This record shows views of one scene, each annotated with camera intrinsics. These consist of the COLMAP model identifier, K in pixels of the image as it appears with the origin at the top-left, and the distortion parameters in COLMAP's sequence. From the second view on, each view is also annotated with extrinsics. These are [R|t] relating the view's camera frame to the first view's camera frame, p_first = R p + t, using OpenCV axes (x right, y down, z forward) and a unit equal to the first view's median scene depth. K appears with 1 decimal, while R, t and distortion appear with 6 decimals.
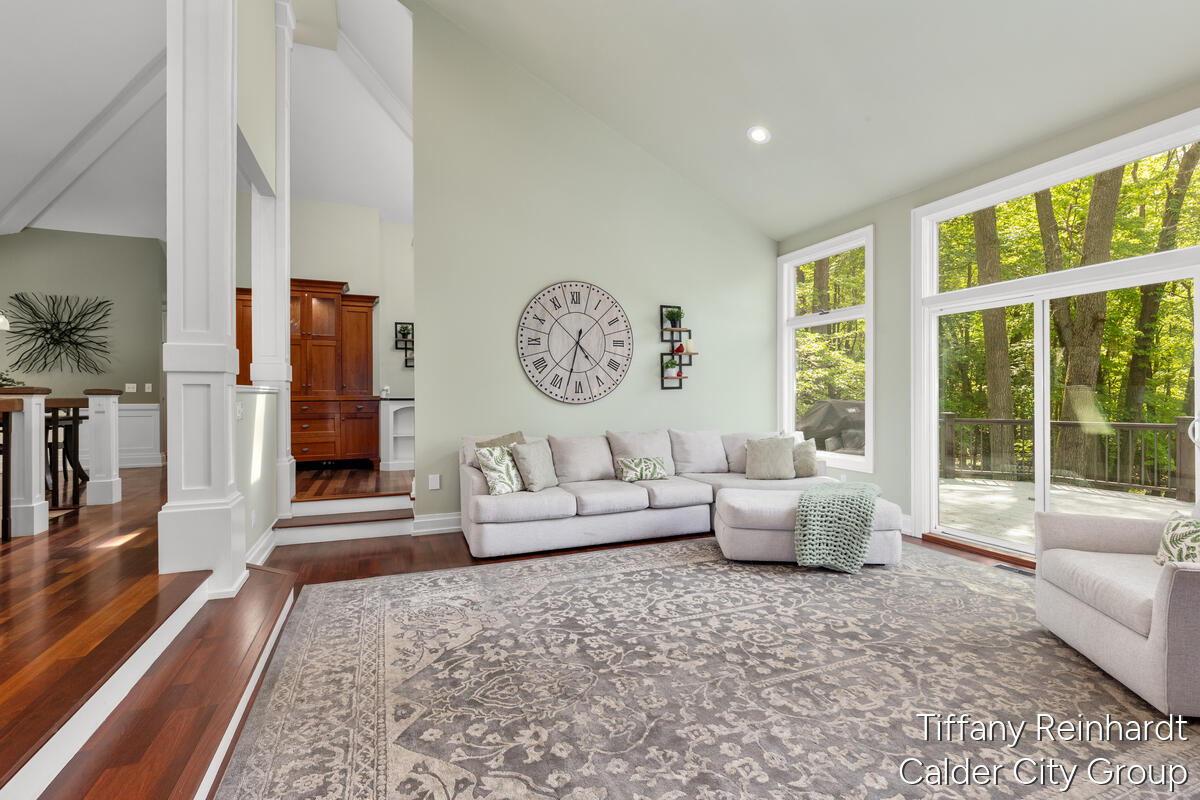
lens RADIAL K [[546.0, 0, 606.1], [0, 546.0, 397.7], [0, 0, 1]] dist [0.005365, -0.000163]
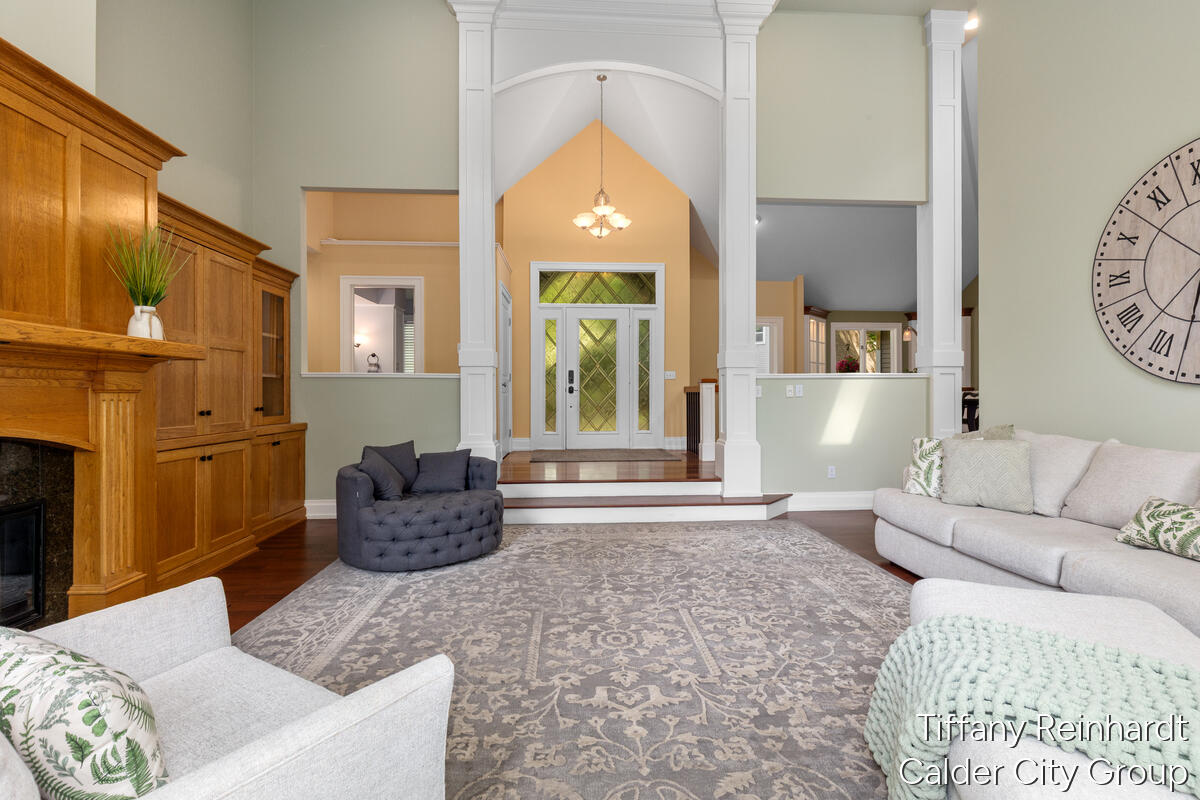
lens RADIAL K [[546.0, 0, 610.0], [0, 546.0, 394.9], [0, 0, 1]] dist [0.005365, -0.000163]
pose [[-0.306775, 0.005279, -0.951767, 0.941366], [0.001236, 0.999986, 0.005149, 0.027535], [0.951781, 0.000403, -0.306777, 1.042531]]
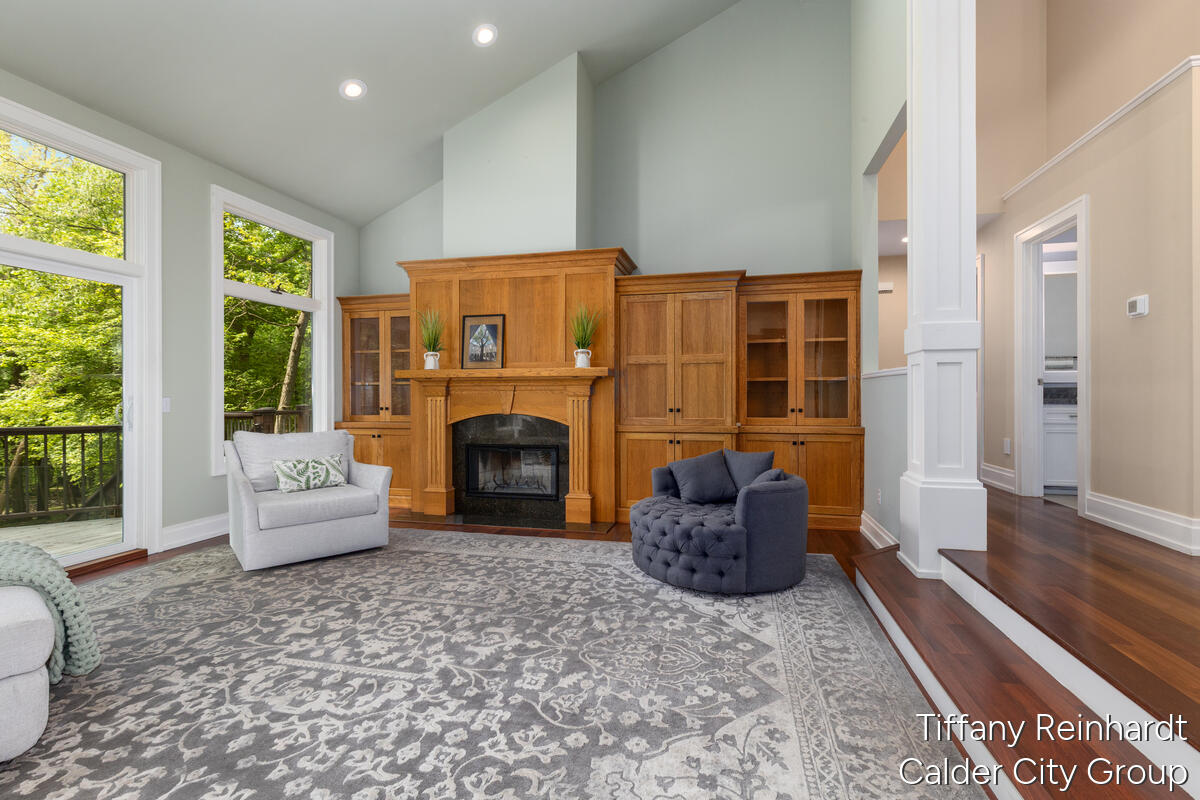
lens RADIAL K [[546.0, 0, 605.9], [0, 546.0, 395.9], [0, 0, 1]] dist [0.005365, -0.000163]
pose [[-0.815877, 0.006993, 0.578183, -0.461073], [0.006863, 0.999974, -0.002410, 0.029671], [-0.578184, 0.002002, -0.815904, 1.292968]]
